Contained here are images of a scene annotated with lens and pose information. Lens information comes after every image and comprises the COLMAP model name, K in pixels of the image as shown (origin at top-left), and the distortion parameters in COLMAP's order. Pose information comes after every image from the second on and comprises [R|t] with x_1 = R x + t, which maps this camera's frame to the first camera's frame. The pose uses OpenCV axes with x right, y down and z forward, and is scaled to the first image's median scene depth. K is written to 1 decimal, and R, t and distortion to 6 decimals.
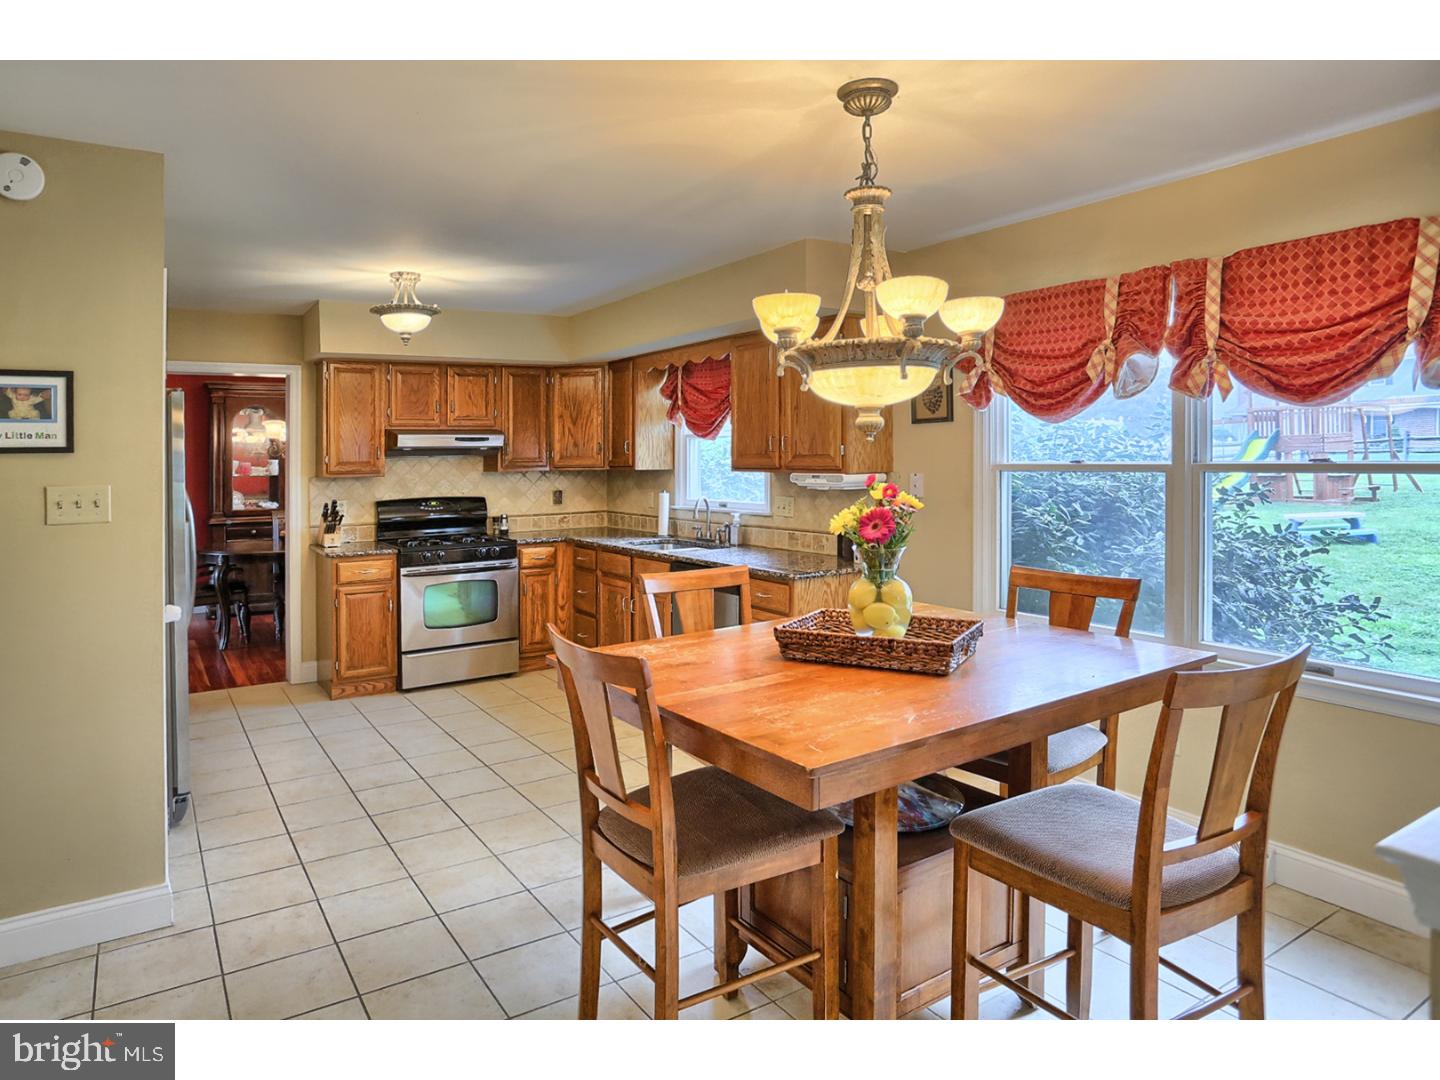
lens RADIAL K [[838.1, 0, 622.6], [0, 838.1, 440.0], [0, 0, 1]] dist [-0.054490, 0.027306]
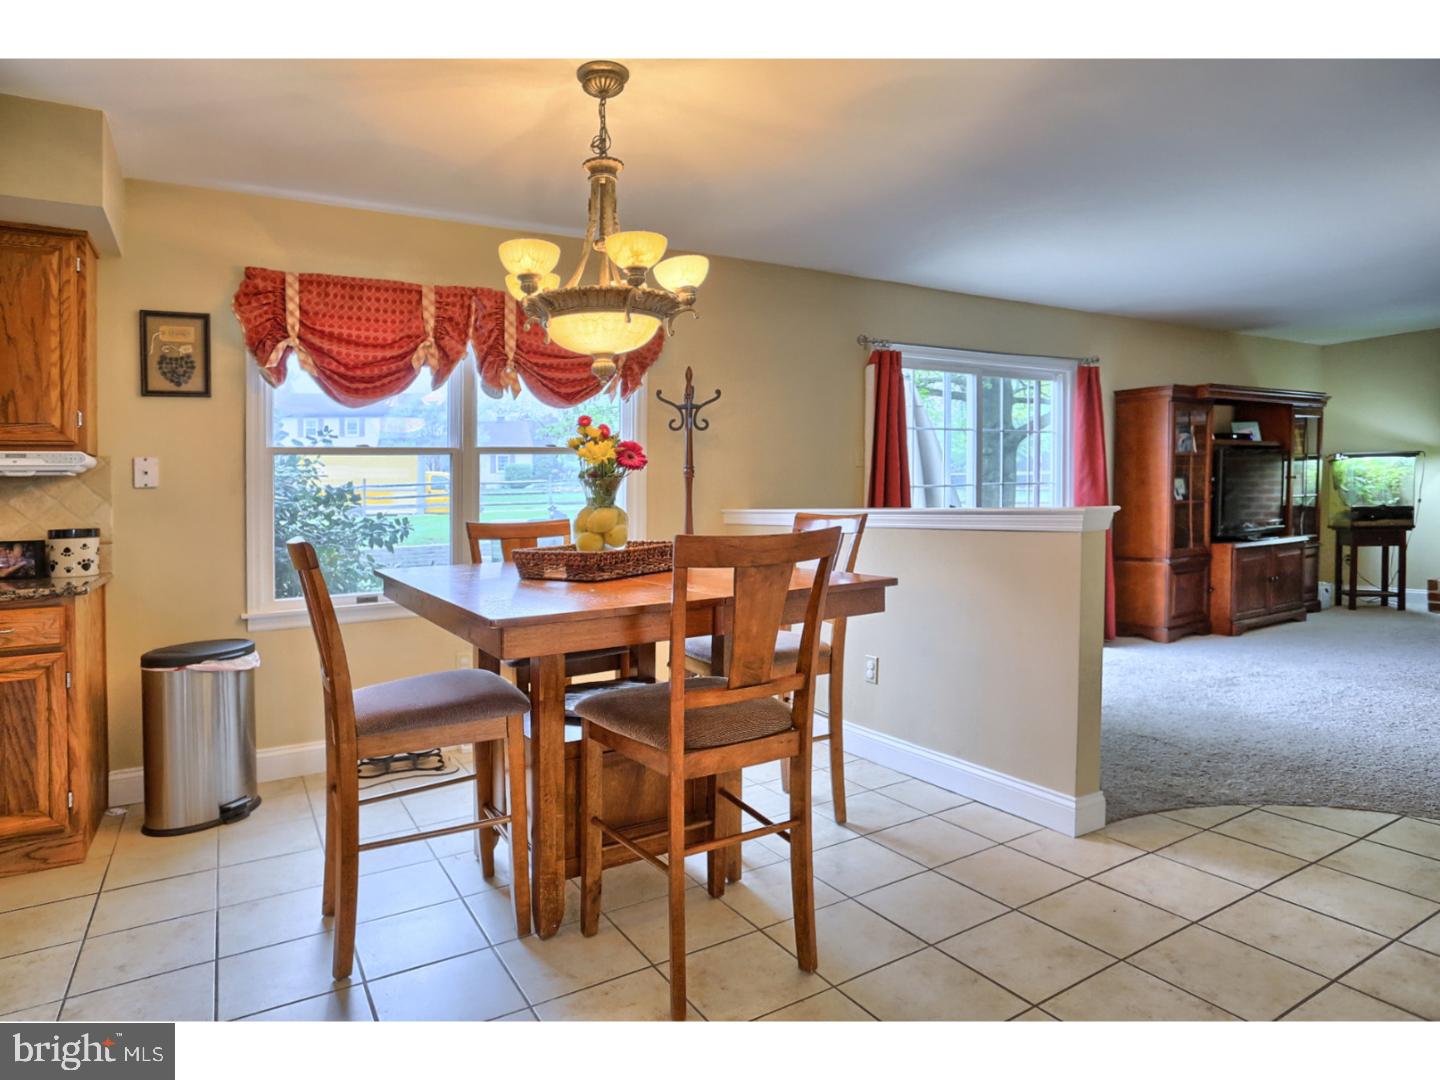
lens RADIAL K [[838.1, 0, 688.8], [0, 838.1, 513.3], [0, 0, 1]] dist [-0.054490, 0.027306]
pose [[0.028326, -0.004279, 0.999590, -0.301837], [-0.000710, 0.999991, 0.004300, 0.063130], [-0.999598, -0.000832, 0.028323, 0.309234]]
